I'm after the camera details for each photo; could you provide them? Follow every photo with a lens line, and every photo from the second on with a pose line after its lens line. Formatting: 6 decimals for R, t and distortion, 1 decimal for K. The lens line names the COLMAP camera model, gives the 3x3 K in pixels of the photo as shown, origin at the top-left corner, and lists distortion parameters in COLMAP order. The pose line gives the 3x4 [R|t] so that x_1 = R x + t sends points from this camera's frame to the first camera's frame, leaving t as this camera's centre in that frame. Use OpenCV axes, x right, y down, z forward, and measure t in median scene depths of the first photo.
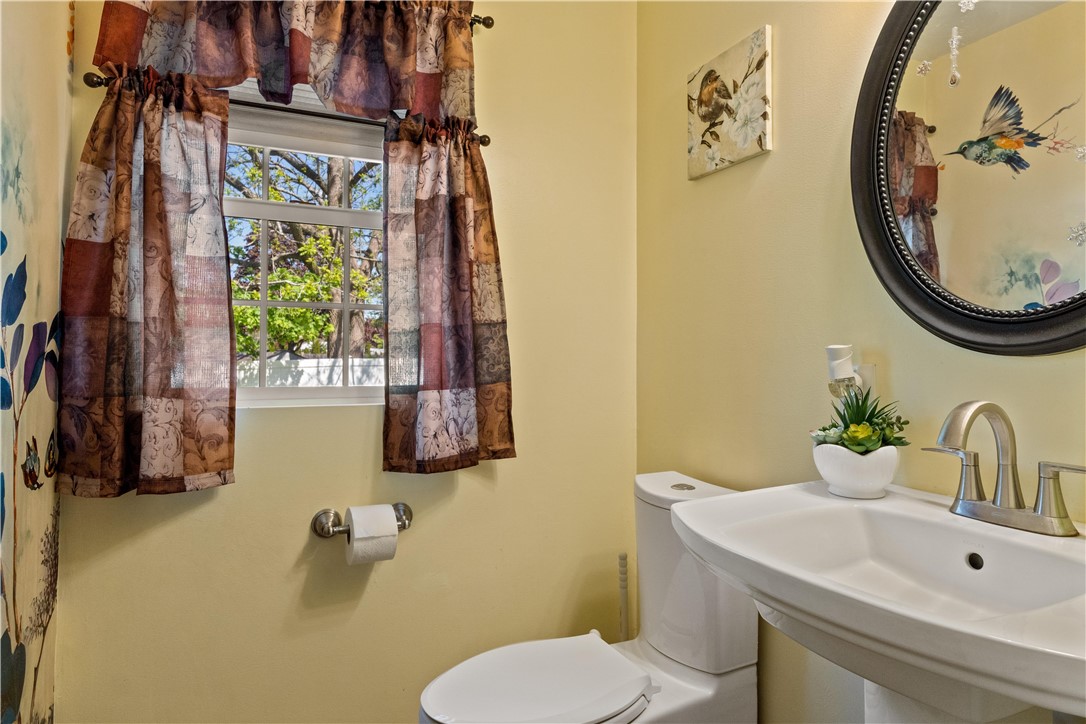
lens RADIAL K [[616.5, 0, 542.5], [0, 616.5, 340.1], [0, 0, 1]] dist [0.002668, -0.000654]
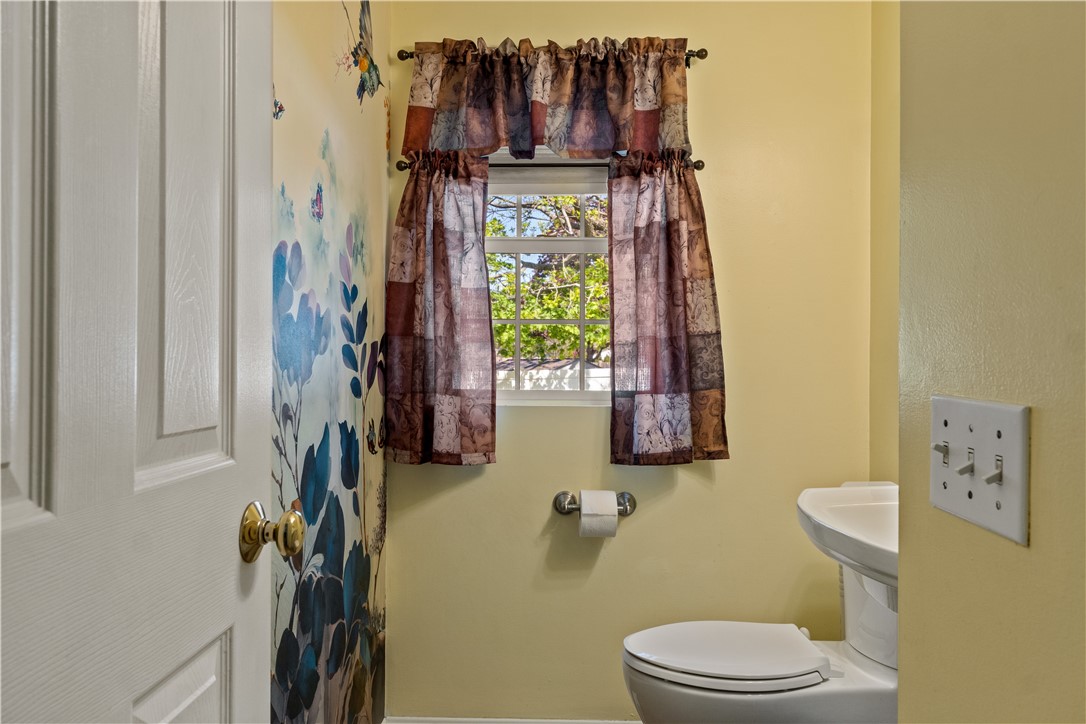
lens RADIAL K [[752.8, 0, 543.0], [0, 752.8, 362.0], [0, 0, 1]] dist [-0.002265, 0.000011]
pose [[0.900405, -0.000892, -0.435051, 0.272786], [0.010386, 0.999757, 0.019446, -0.008659], [0.434928, -0.022028, 0.900196, -0.366515]]
